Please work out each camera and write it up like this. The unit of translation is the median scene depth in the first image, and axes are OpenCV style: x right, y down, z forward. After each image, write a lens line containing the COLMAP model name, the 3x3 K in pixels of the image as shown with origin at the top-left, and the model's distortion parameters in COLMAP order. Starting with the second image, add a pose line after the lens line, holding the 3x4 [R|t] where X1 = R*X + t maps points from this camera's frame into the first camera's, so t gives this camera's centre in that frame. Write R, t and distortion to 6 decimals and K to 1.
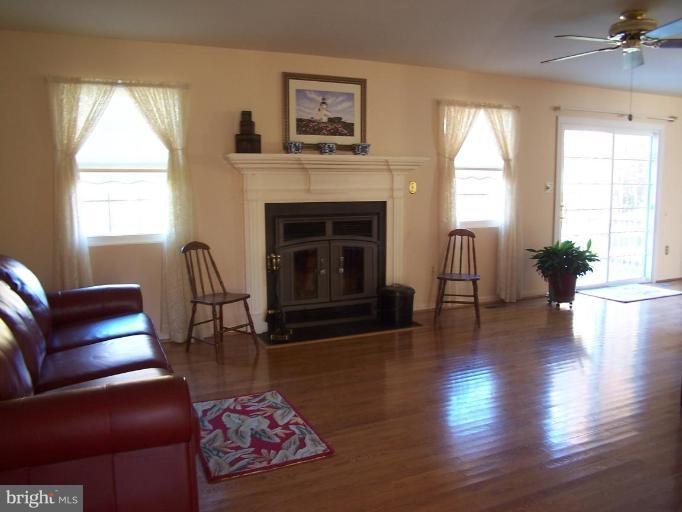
lens RADIAL K [[544.6, 0, 342.5], [0, 544.6, 260.7], [0, 0, 1]] dist [-0.119581, 0.079656]
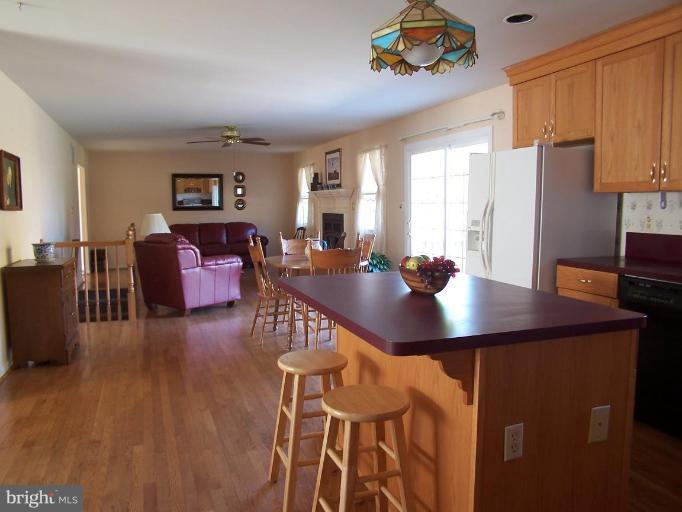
lens RADIAL K [[544.6, 0, 342.6], [0, 544.6, 254.1], [0, 0, 1]] dist [-0.119581, 0.079656]
pose [[-0.079276, 0.103697, -0.991445, 1.960488], [-0.115609, 0.986907, 0.112467, -0.188606], [0.990126, 0.123536, -0.066250, 1.185384]]
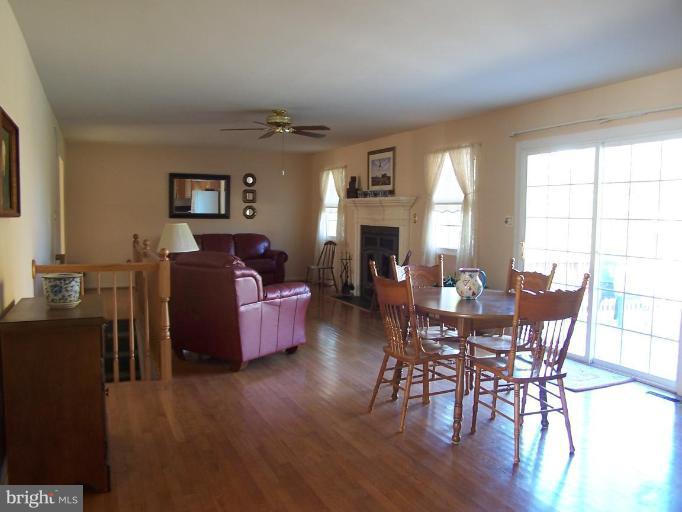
lens RADIAL K [[544.6, 0, 344.3], [0, 544.6, 261.7], [0, 0, 1]] dist [-0.119581, 0.079656]
pose [[0.009066, 0.100083, -0.994938, 1.614508], [-0.137874, 0.985601, 0.097887, -0.147639], [0.990408, 0.136288, 0.022735, 0.873546]]
